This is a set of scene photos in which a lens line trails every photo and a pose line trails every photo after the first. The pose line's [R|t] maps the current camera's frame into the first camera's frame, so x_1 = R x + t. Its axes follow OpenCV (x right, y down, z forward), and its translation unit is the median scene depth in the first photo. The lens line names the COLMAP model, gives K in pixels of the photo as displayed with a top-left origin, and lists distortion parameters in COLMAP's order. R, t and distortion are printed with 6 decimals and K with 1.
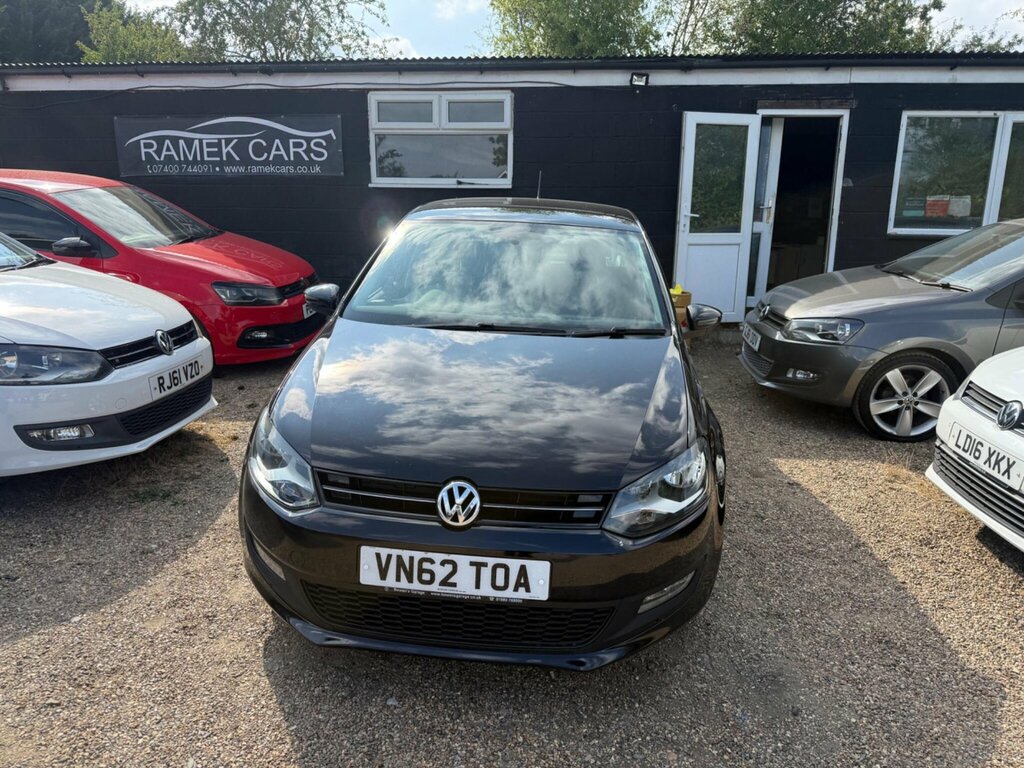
lens RADIAL K [[715.0, 0, 510.1], [0, 715.0, 387.9], [0, 0, 1]] dist [0.015894, -0.021161]
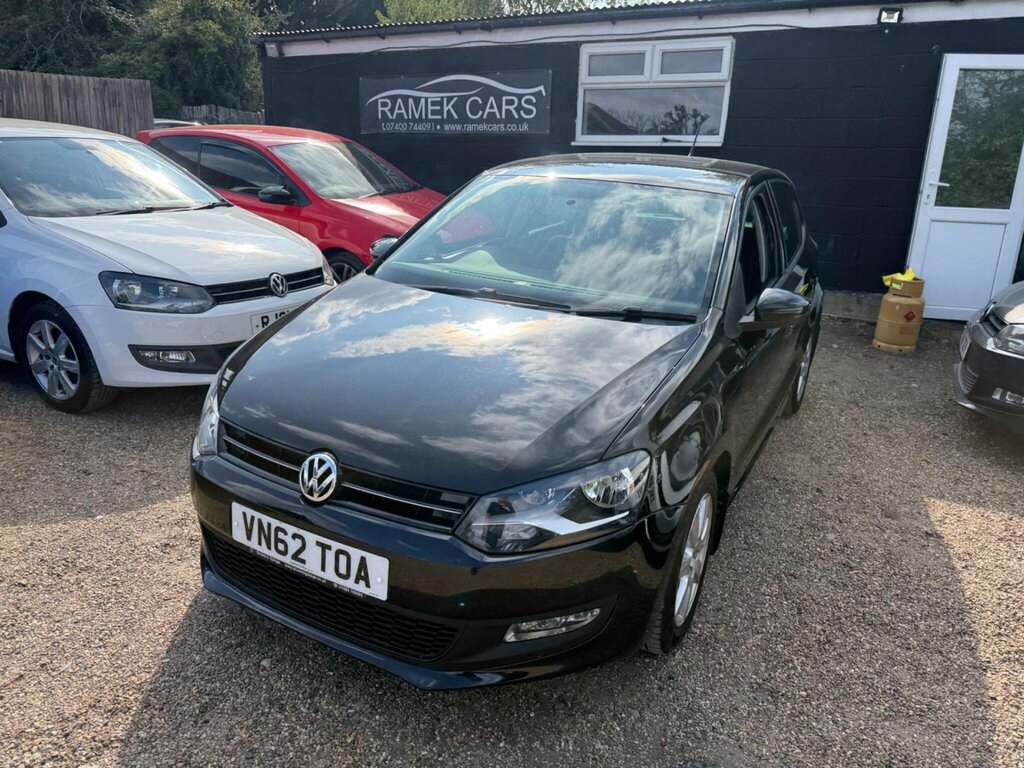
lens RADIAL K [[715.0, 0, 511.2], [0, 715.0, 391.2], [0, 0, 1]] dist [0.015894, -0.021161]
pose [[0.920565, 0.135971, -0.366158, 0.193990], [-0.117117, 0.990407, 0.073337, -0.018717], [0.372617, -0.024628, 0.927658, 0.093299]]
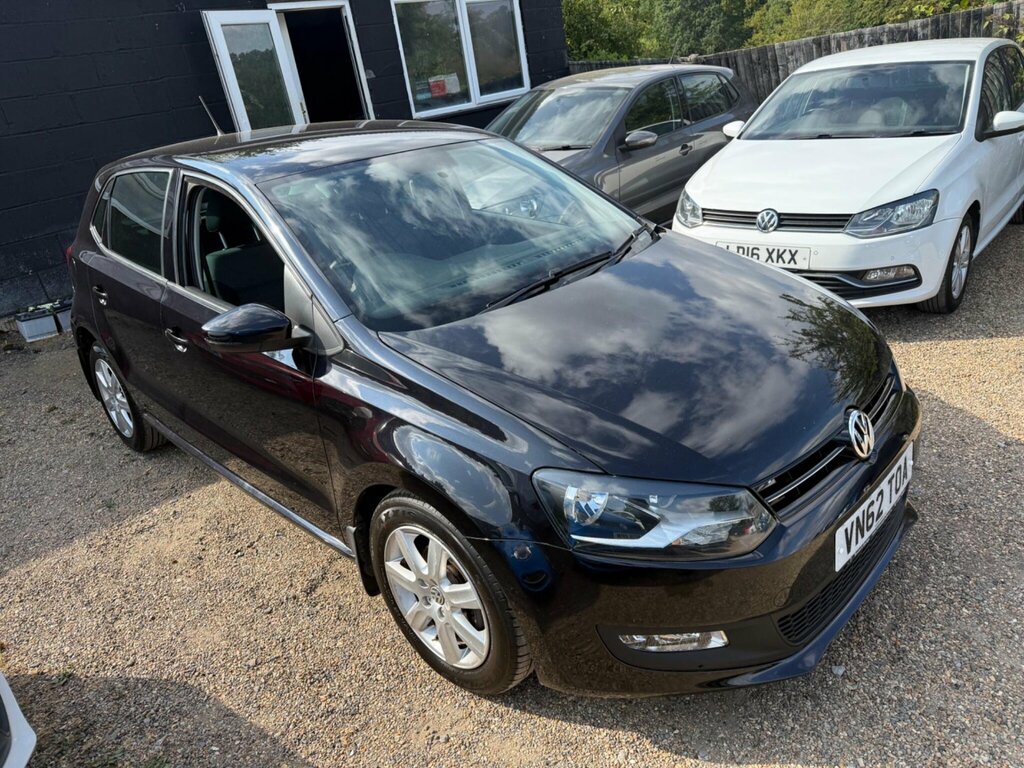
lens RADIAL K [[715.0, 0, 507.1], [0, 715.0, 374.3], [0, 0, 1]] dist [0.015894, -0.021161]
pose [[0.617268, -0.402825, 0.675805, -0.376878], [0.332700, 0.912045, 0.239759, -0.111631], [-0.712946, 0.076845, 0.696996, 0.270772]]
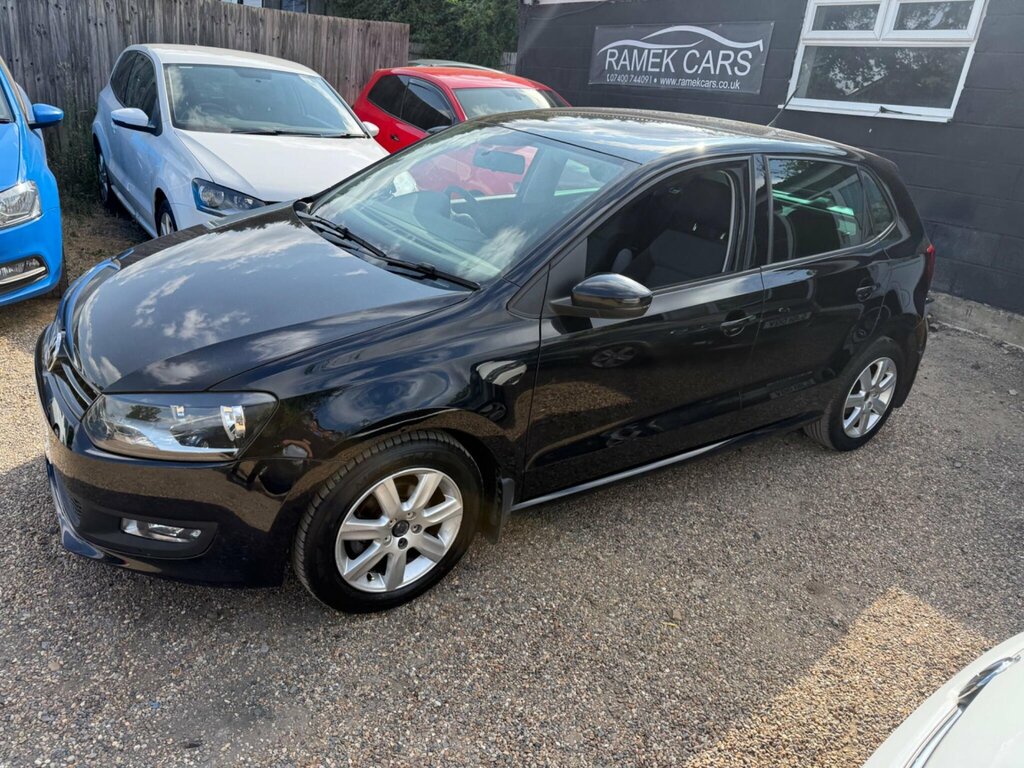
lens RADIAL K [[715.0, 0, 513.6], [0, 715.0, 380.7], [0, 0, 1]] dist [0.015894, -0.021161]
pose [[0.638438, 0.336103, -0.692410, 0.463920], [-0.279099, 0.939482, 0.198689, -0.085660], [0.717287, 0.066401, 0.693607, 0.298069]]
